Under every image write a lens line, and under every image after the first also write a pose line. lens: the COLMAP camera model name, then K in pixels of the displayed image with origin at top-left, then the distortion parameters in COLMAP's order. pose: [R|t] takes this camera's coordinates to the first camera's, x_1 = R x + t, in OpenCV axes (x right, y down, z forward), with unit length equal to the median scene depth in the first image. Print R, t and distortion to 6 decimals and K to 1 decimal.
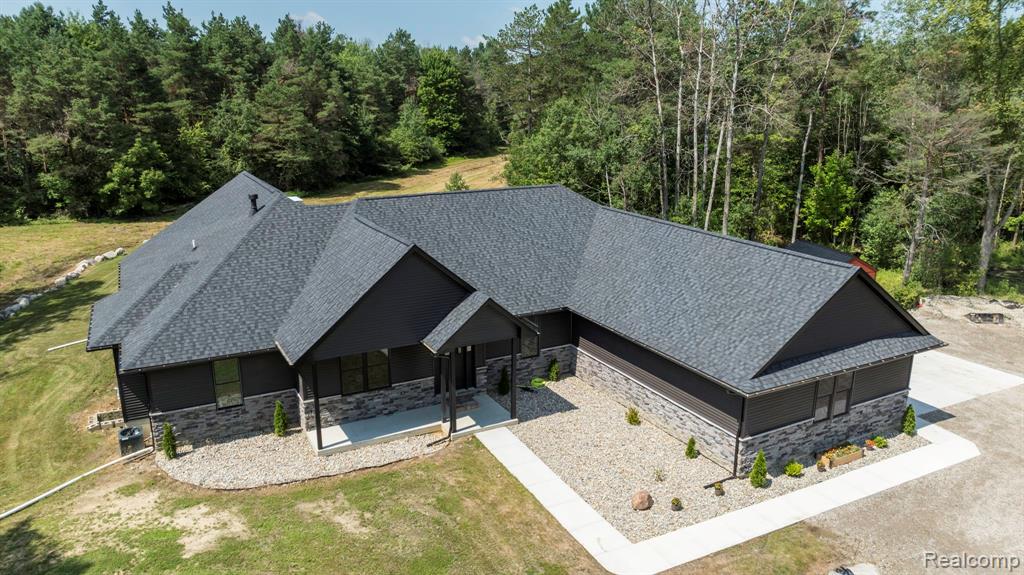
lens RADIAL K [[718.5, 0, 510.7], [0, 718.5, 285.5], [0, 0, 1]] dist [-0.041709, 0.041972]
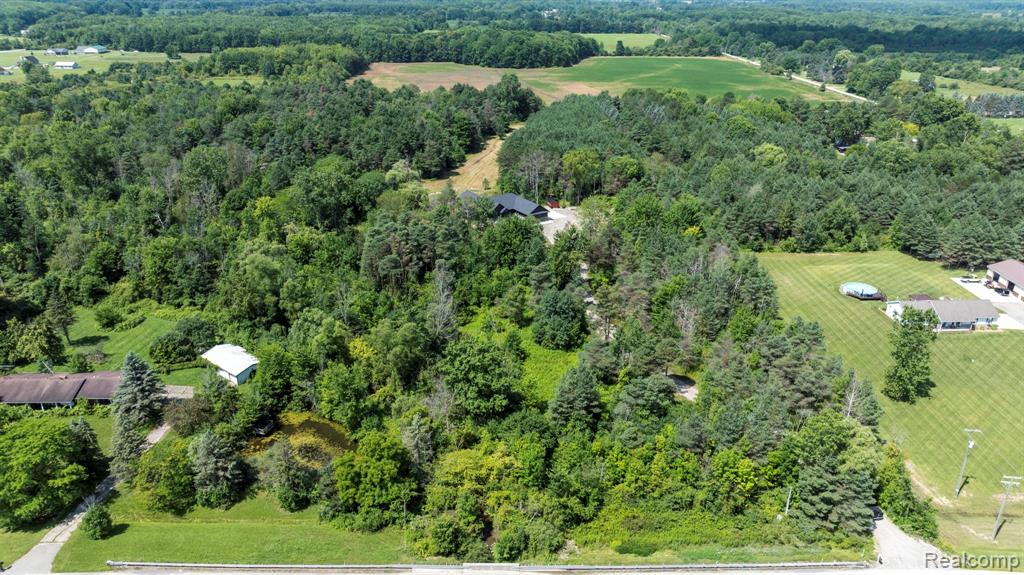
lens RADIAL K [[733.6, 0, 509.3], [0, 733.6, 288.5], [0, 0, 1]] dist [-0.029448, 0.024836]
pose [[0.996034, -0.025176, 0.085342, -0.789272], [0.013837, 0.991293, 0.130947, -0.184320], [-0.087896, -0.129247, 0.987709, -8.294195]]
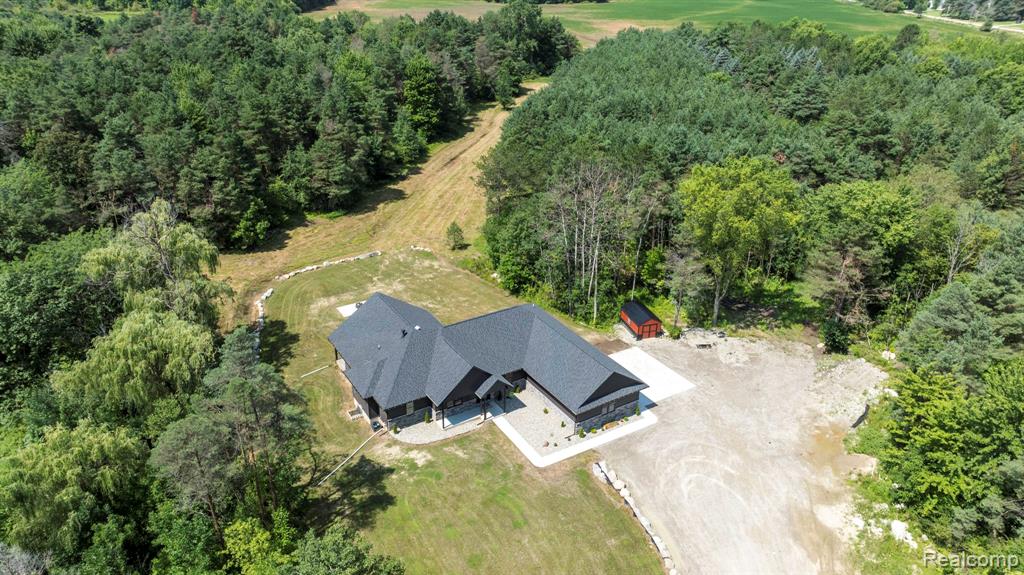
lens RADIAL K [[718.5, 0, 510.7], [0, 718.5, 288.3], [0, 0, 1]] dist [-0.041709, 0.041972]
pose [[0.997633, -0.021692, 0.065257, -0.137819], [0.008718, 0.981182, 0.192888, -0.796456], [-0.068213, -0.191863, 0.979048, -1.605475]]
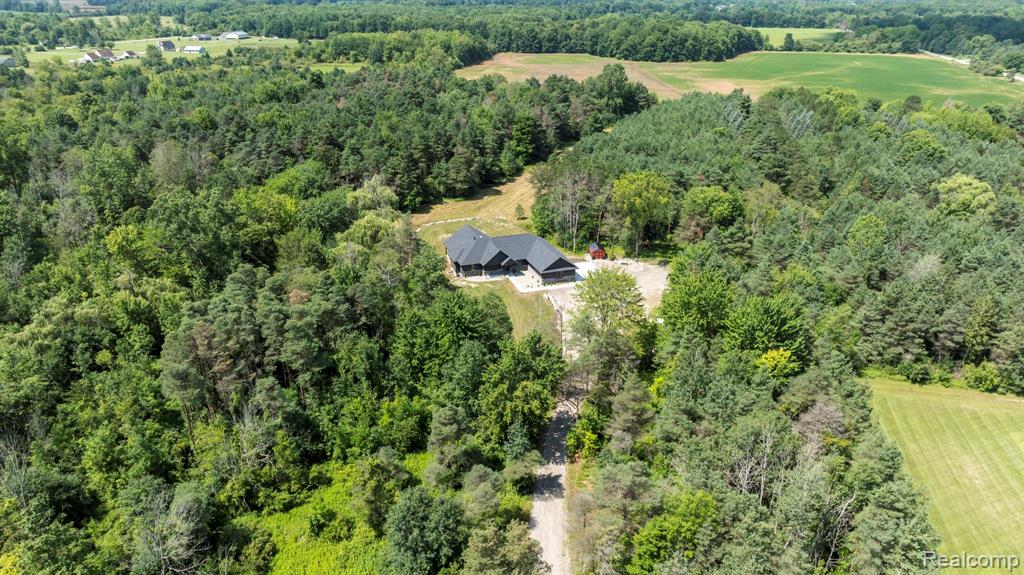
lens RADIAL K [[718.5, 0, 510.2], [0, 718.5, 291.3], [0, 0, 1]] dist [-0.041709, 0.041972]
pose [[0.988856, 0.063440, -0.134685, 0.775893], [-0.043362, 0.988173, 0.147088, -0.577894], [0.142423, -0.139608, 0.979911, -4.935516]]
